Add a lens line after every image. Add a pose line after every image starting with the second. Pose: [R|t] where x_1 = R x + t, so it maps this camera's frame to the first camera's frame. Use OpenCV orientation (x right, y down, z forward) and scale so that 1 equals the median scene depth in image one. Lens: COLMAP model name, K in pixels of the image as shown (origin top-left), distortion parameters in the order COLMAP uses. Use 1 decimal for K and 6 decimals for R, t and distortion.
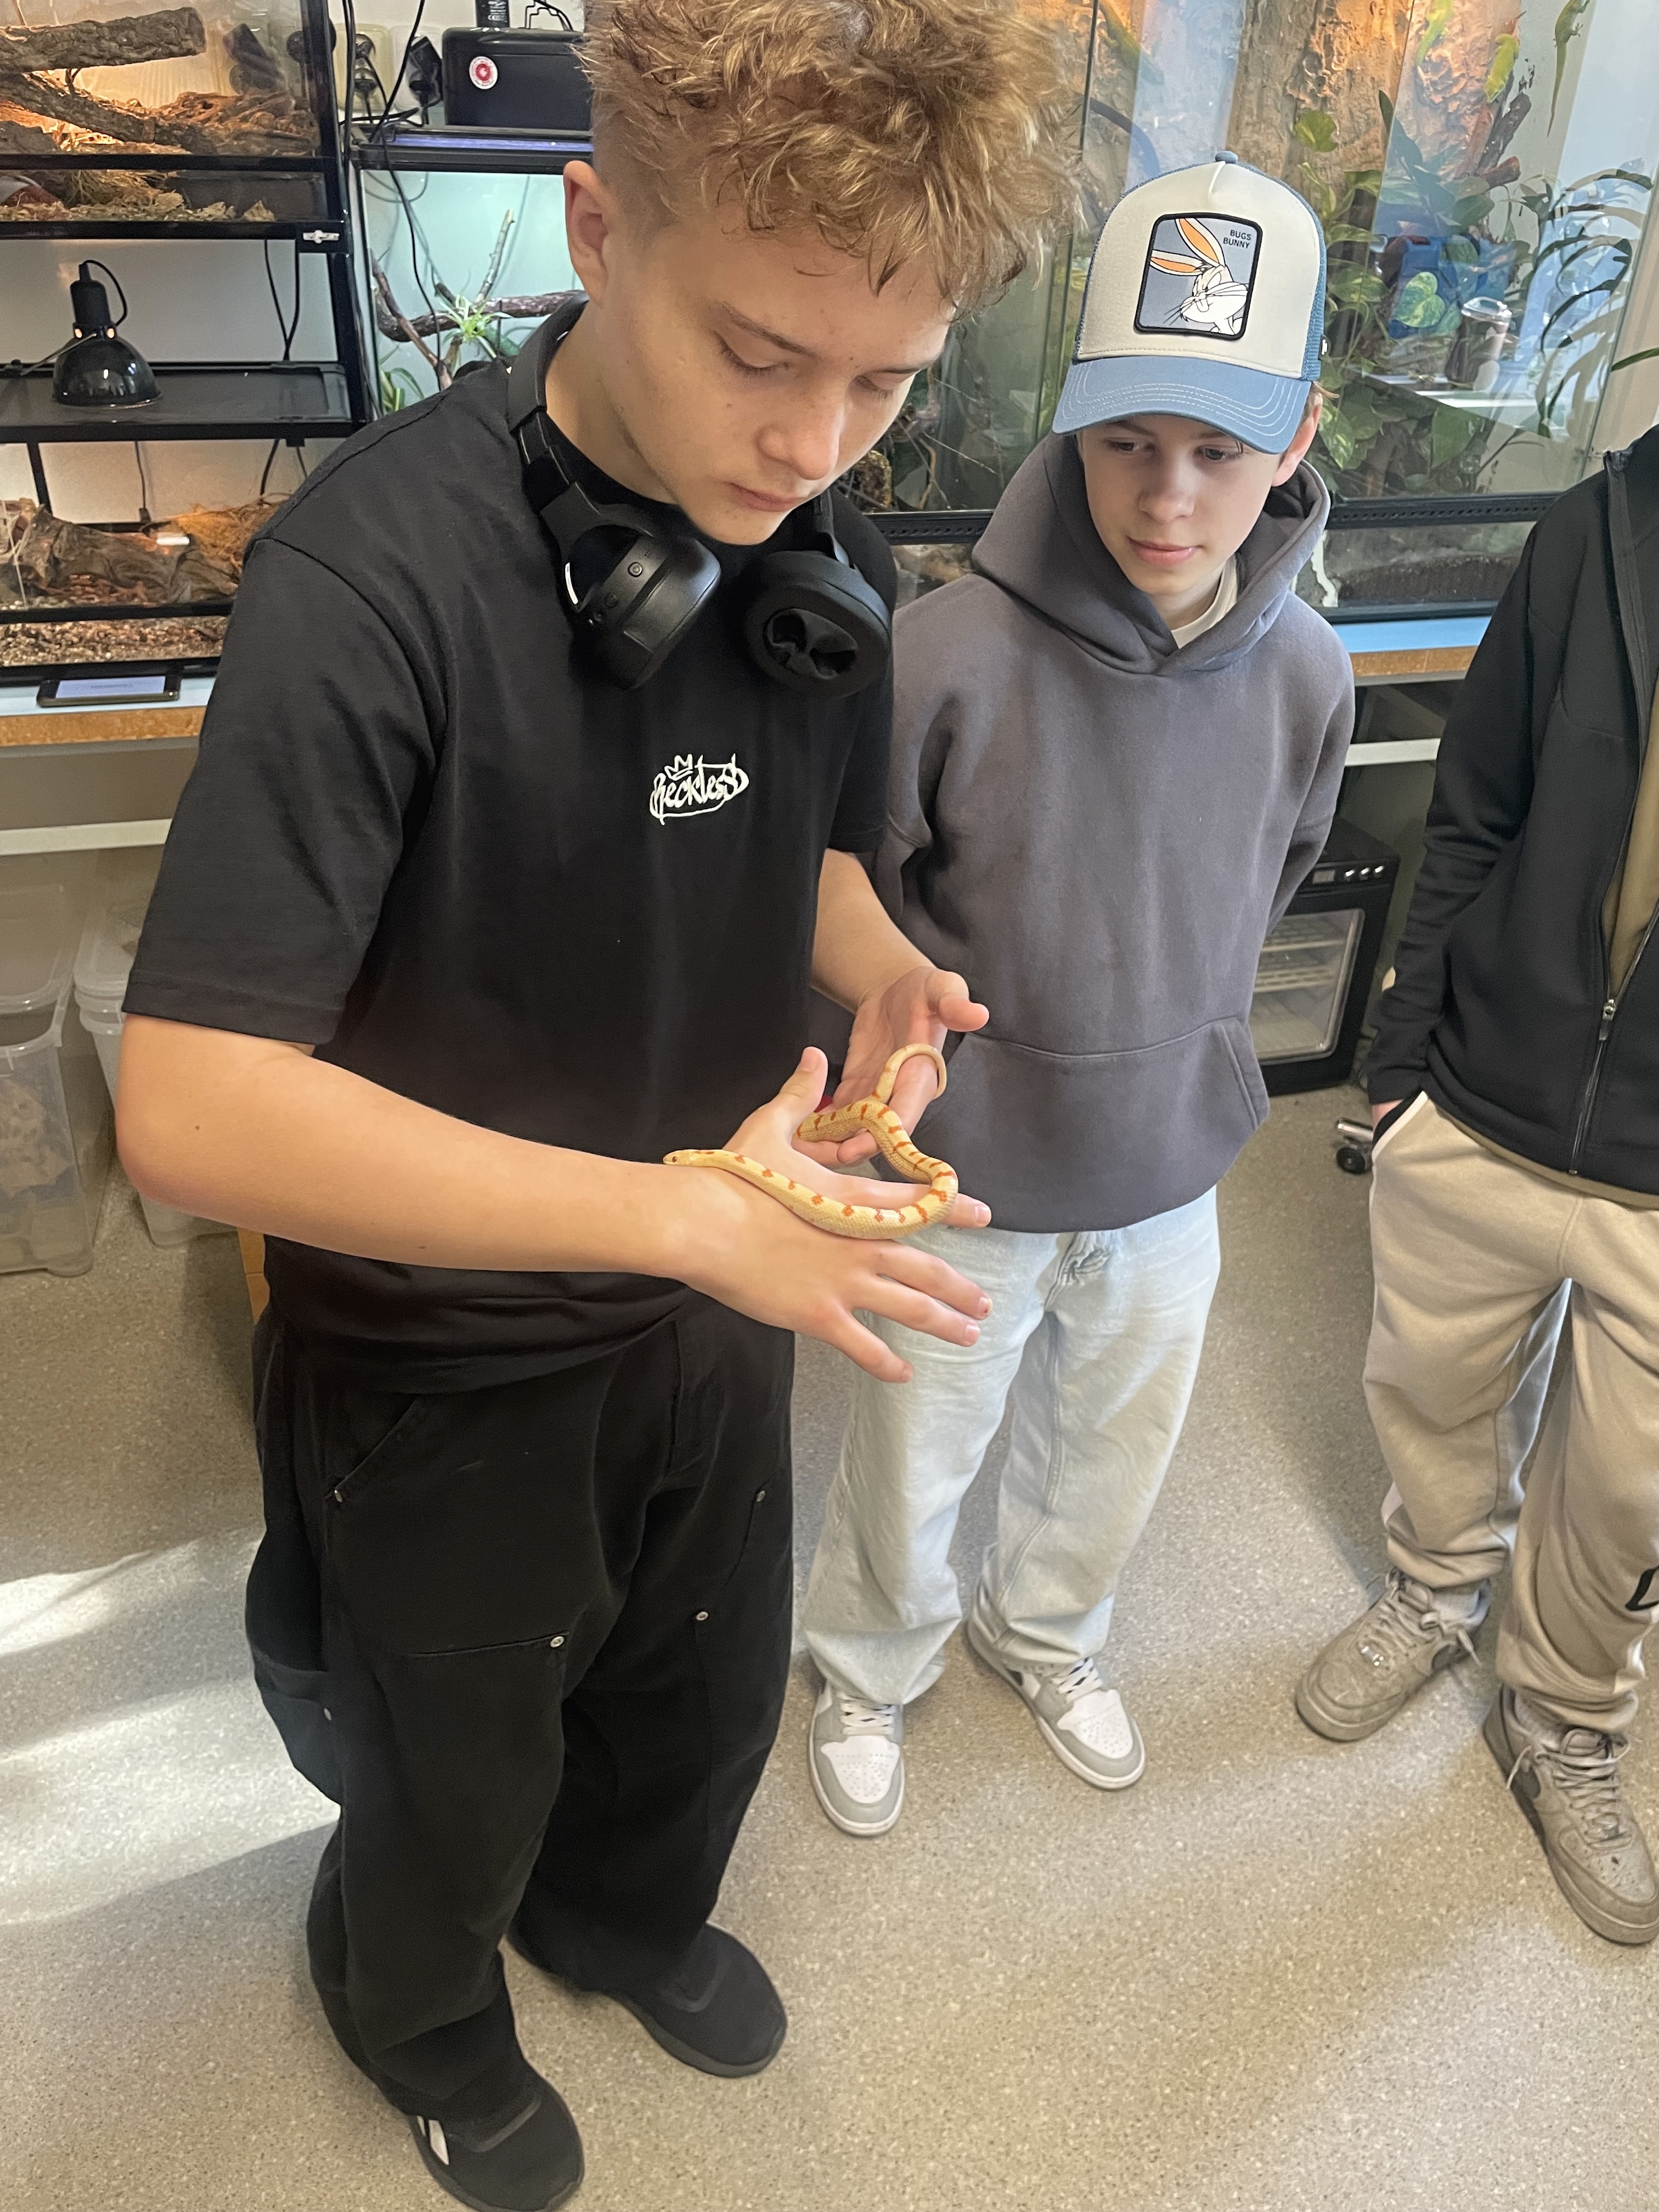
lens RADIAL K [[1692.4, 0, 825.5], [0, 1692.4, 1101.3], [0, 0, 1]] dist [0.003652, -0.024086]
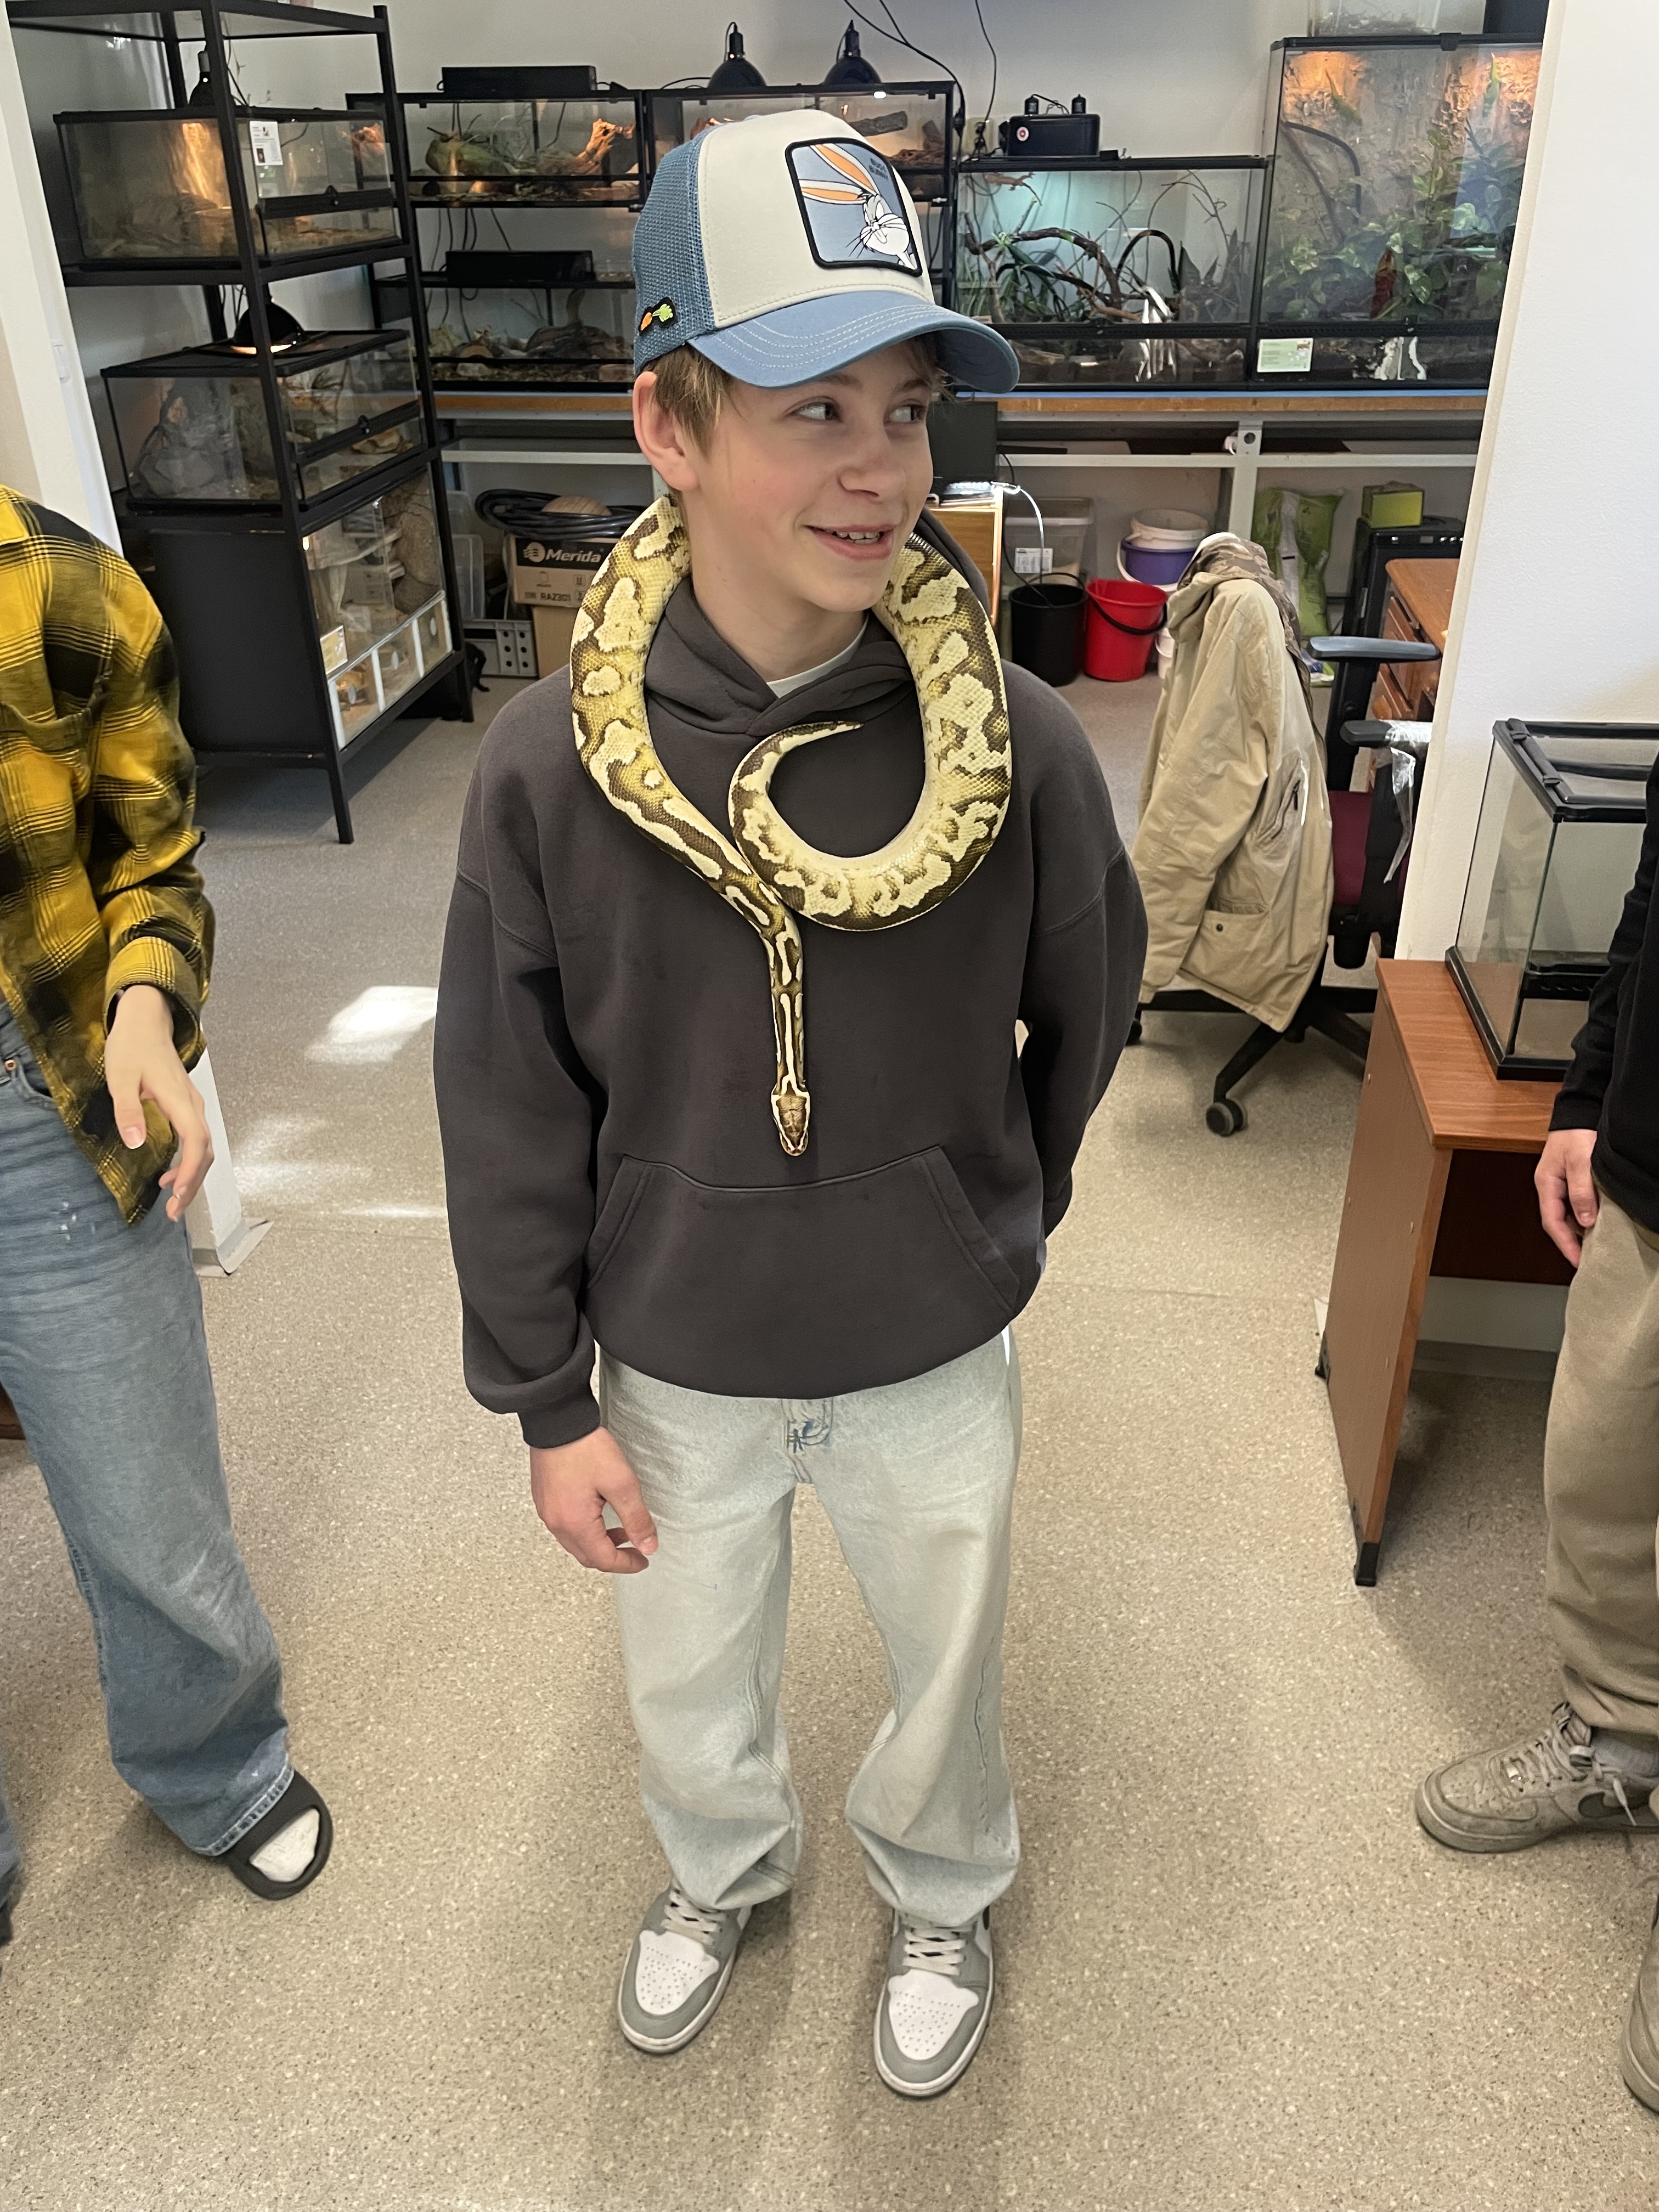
lens RADIAL K [[1692.4, 0, 826.9], [0, 1692.4, 1102.7], [0, 0, 1]] dist [0.003652, -0.024086]
pose [[0.917595, 0.145847, -0.369794, 0.552495], [-0.168025, 0.985376, -0.028301, 0.744974], [0.360259, 0.088103, 0.928682, -1.038639]]
